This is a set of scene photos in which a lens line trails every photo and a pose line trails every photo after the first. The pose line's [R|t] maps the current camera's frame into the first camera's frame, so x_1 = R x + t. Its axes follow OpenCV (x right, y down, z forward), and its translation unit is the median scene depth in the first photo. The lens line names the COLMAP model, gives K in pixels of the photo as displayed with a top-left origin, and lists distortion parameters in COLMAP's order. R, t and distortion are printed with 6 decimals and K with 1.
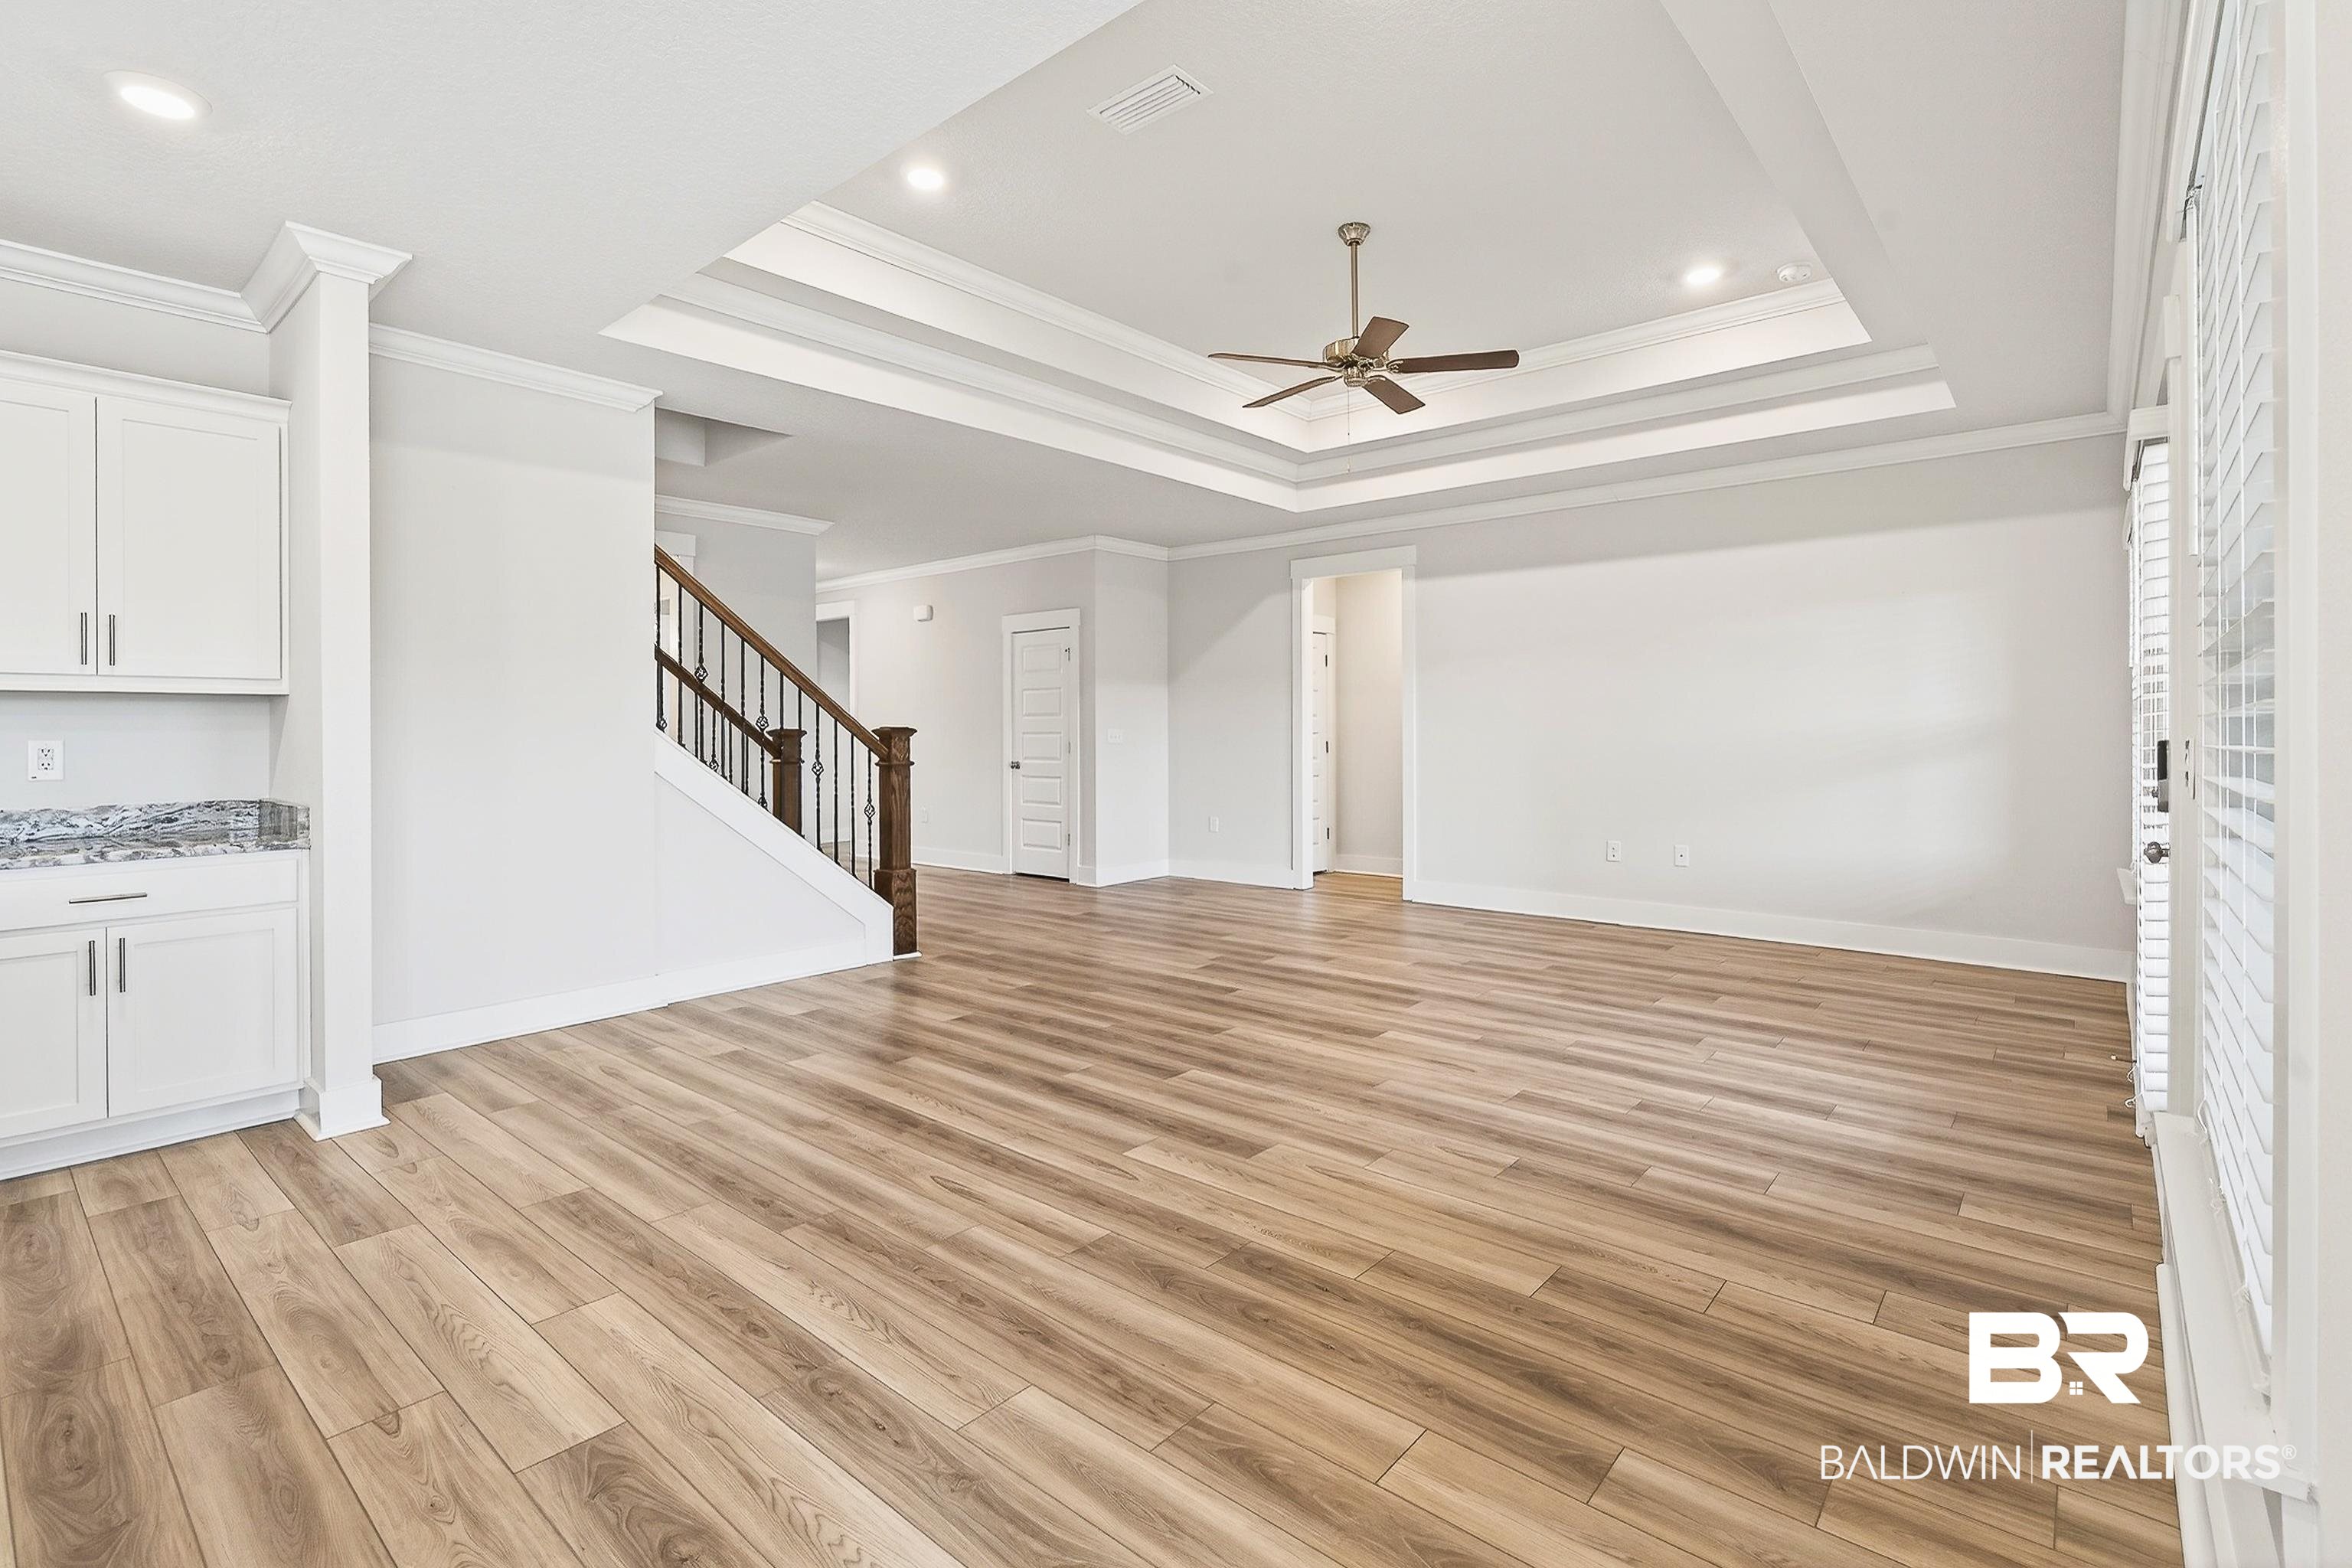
lens RADIAL K [[1079.5, 0, 1166.9], [0, 1079.5, 738.3], [0, 0, 1]] dist [-0.006292, 0.001720]
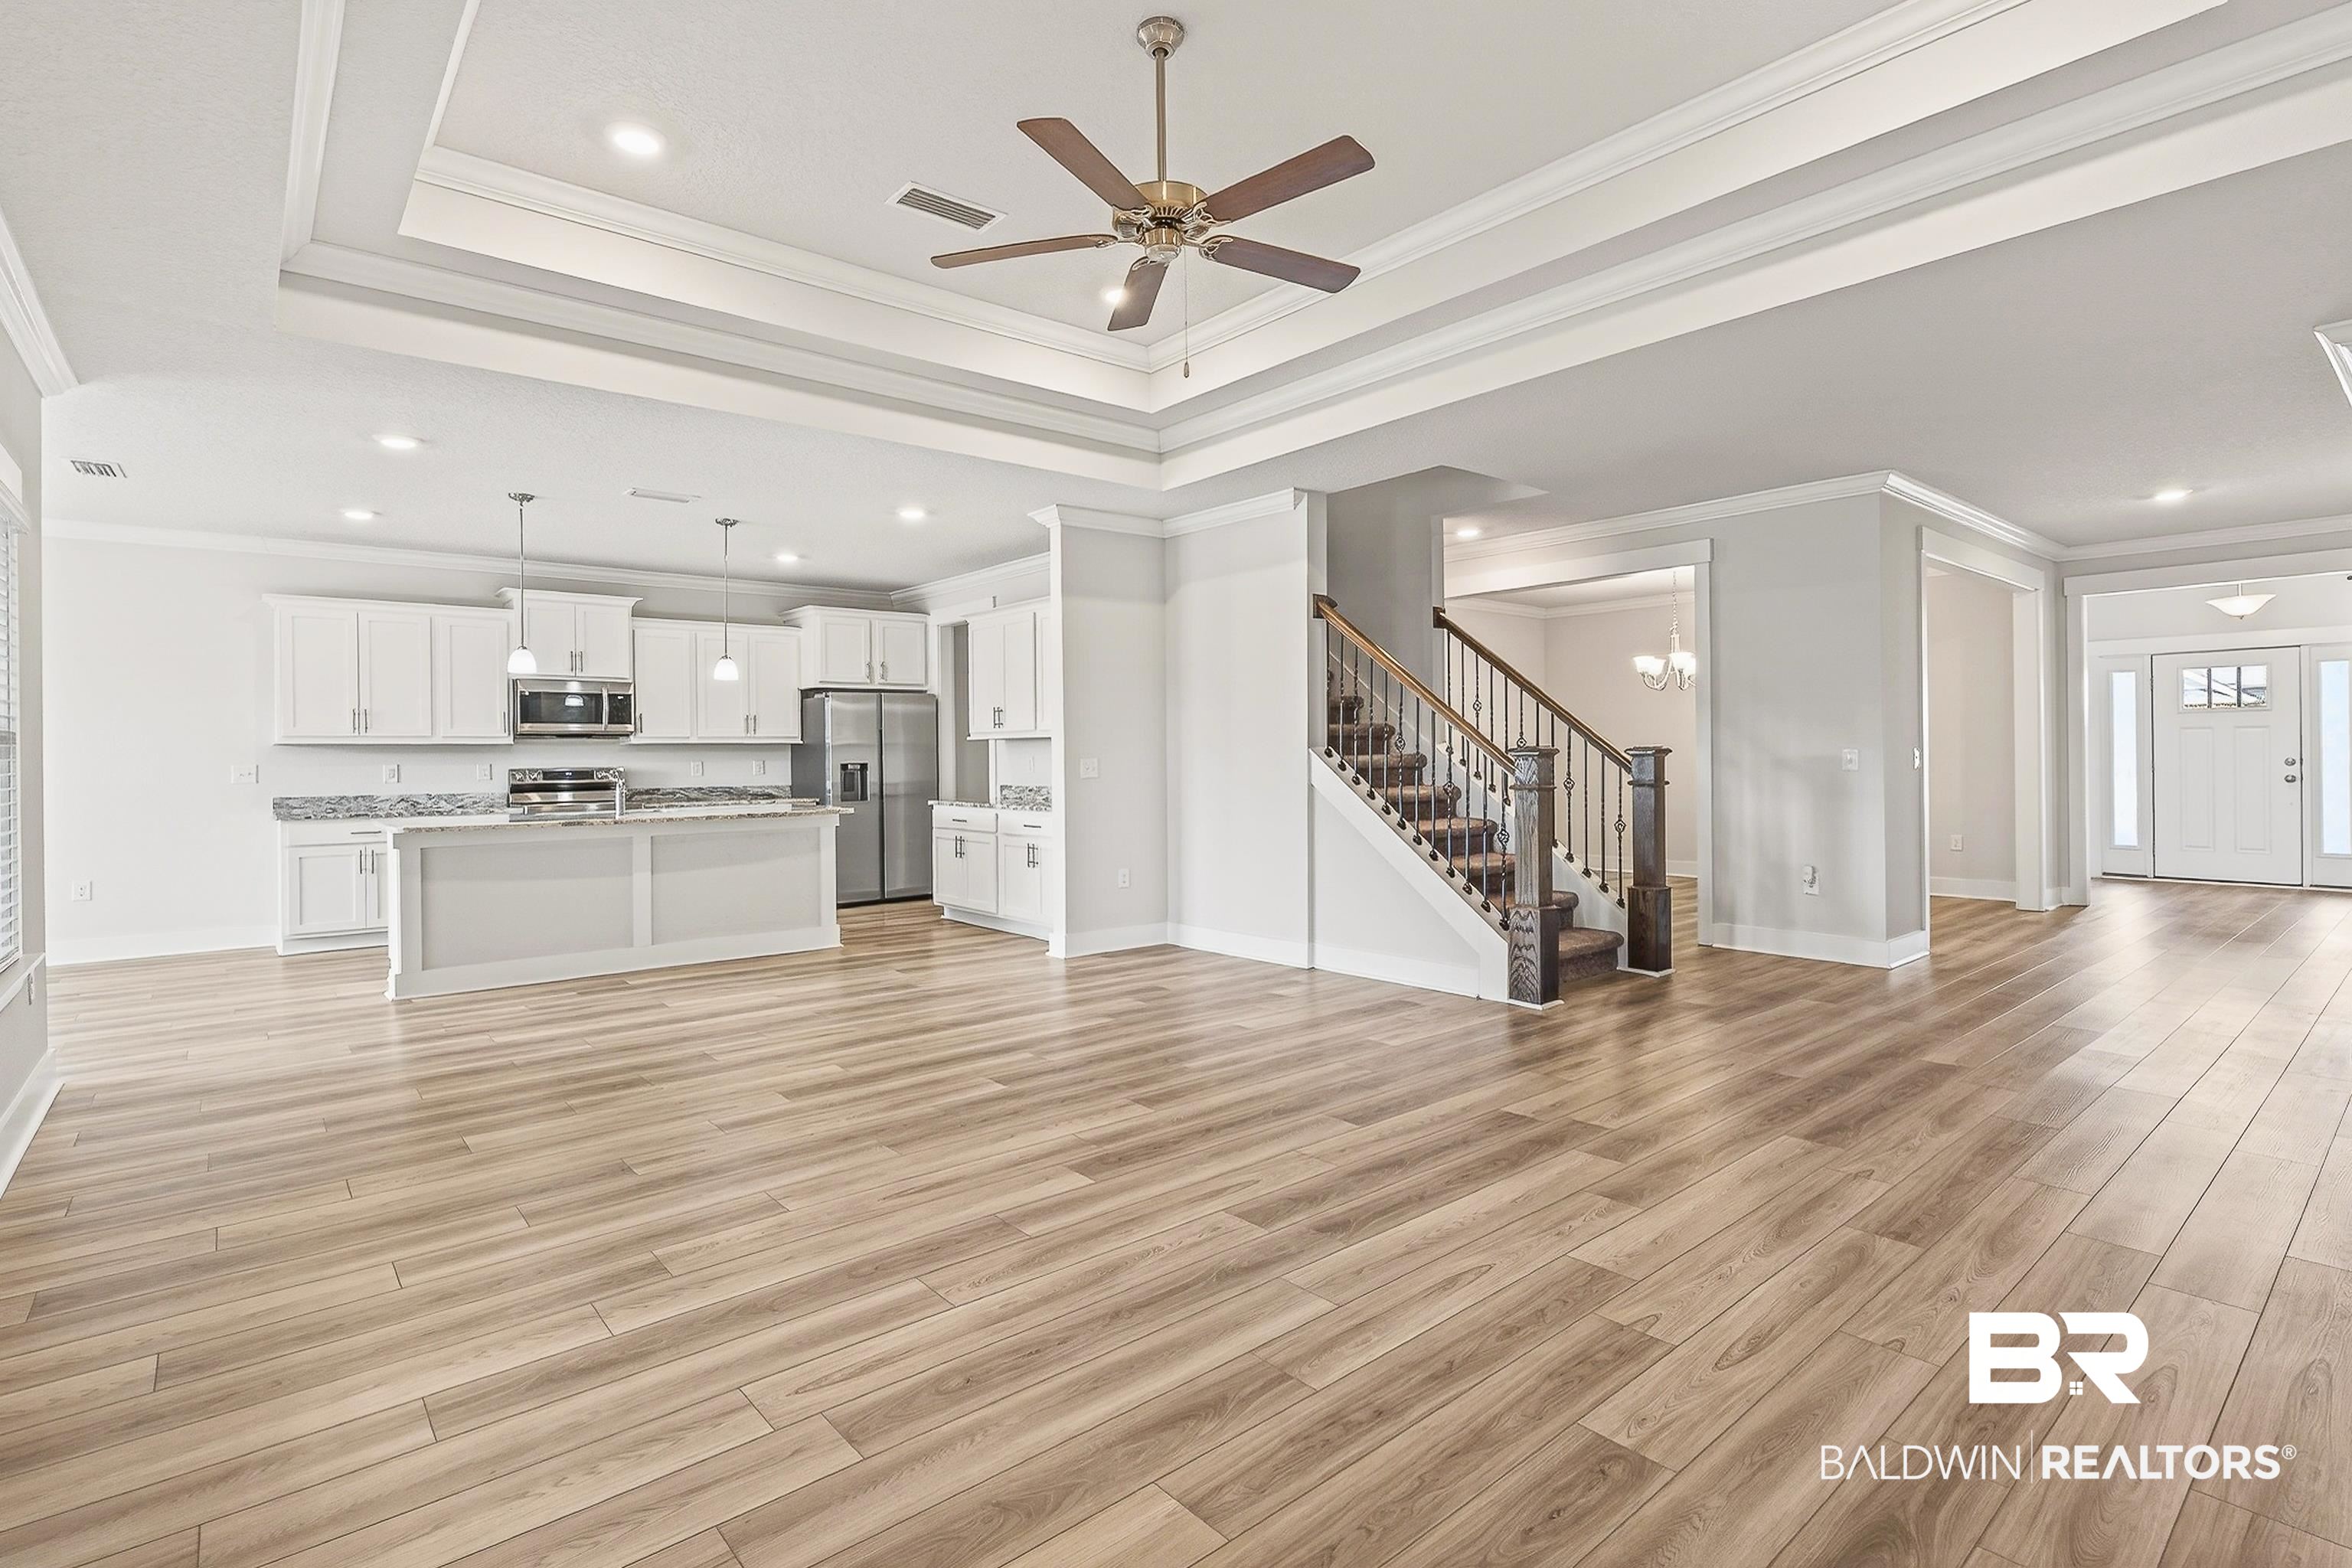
lens RADIAL K [[1079.5, 0, 1254.5], [0, 1079.5, 745.6], [0, 0, 1]] dist [-0.006292, 0.001720]
pose [[-0.102813, -0.001858, -0.994699, 1.238436], [0.001559, 0.999997, -0.002029, -0.019842], [0.994700, -0.001759, -0.102809, 1.619577]]
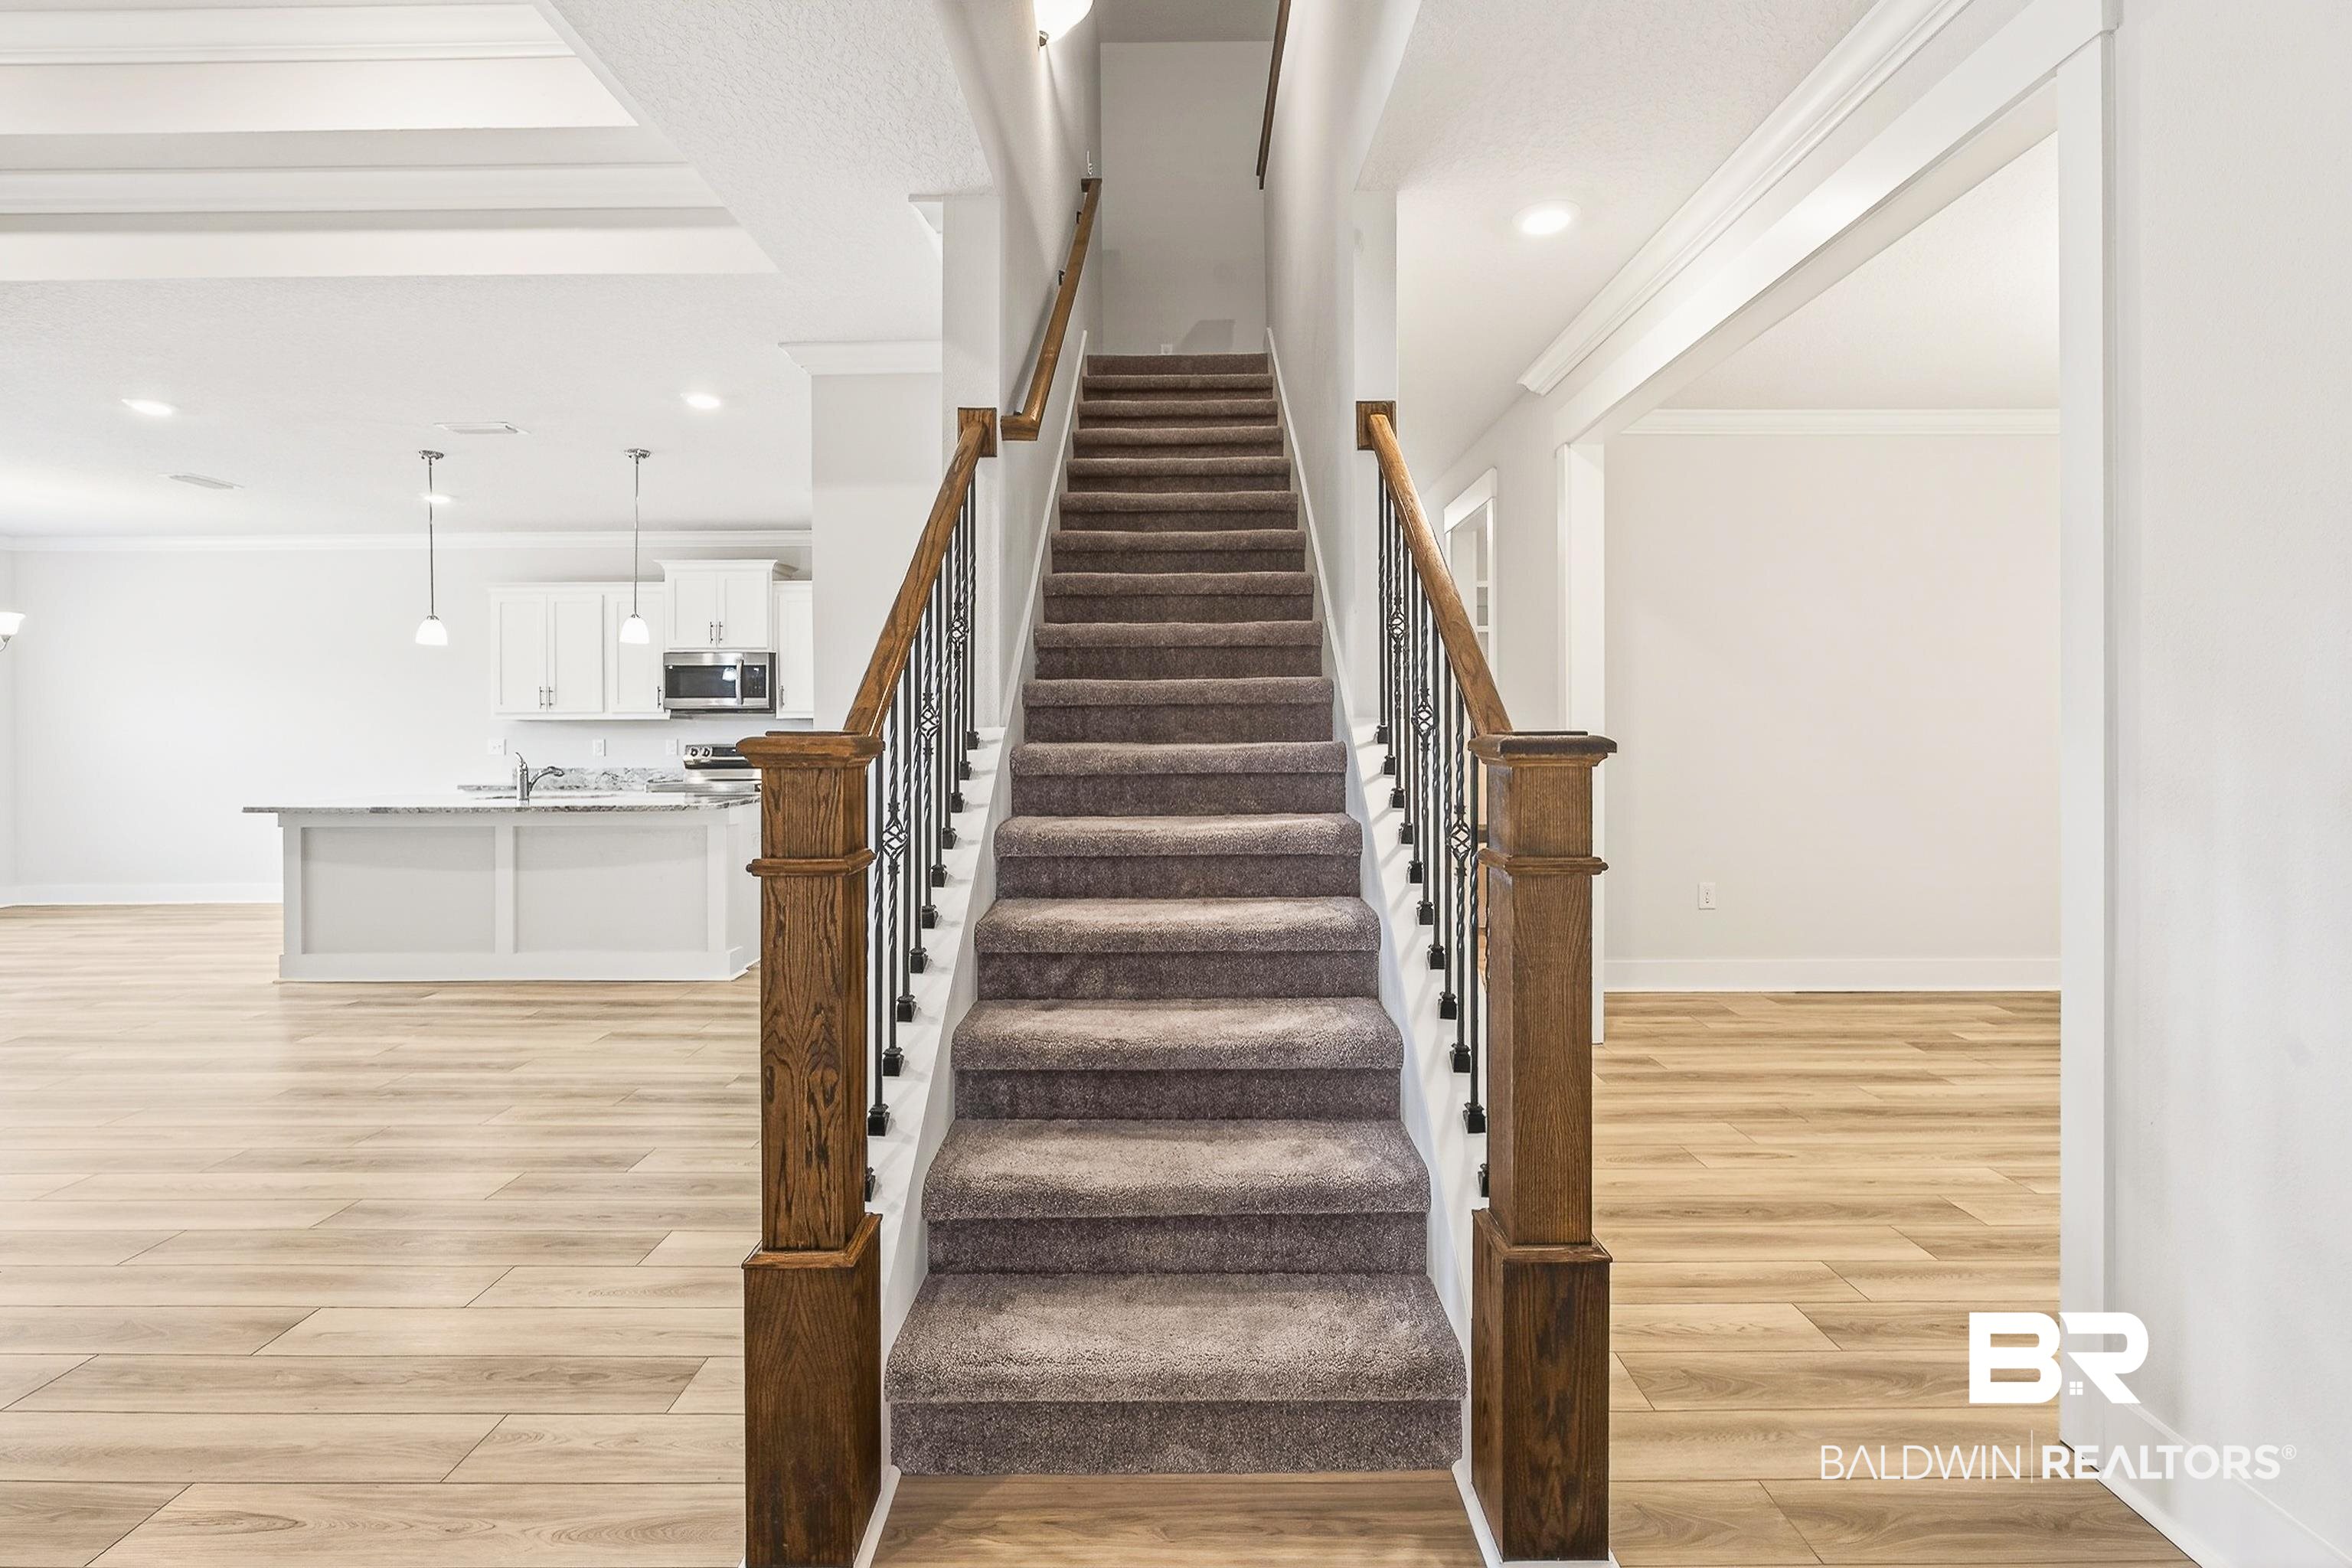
lens RADIAL K [[1079.5, 0, 1206.3], [0, 1079.5, 737.0], [0, 0, 1]] dist [-0.006292, 0.001720]
pose [[-0.759731, 0.006213, -0.650208, -0.291351], [-0.000722, 0.999946, 0.010399, -0.018433], [0.650238, 0.008370, -0.759685, 2.264778]]
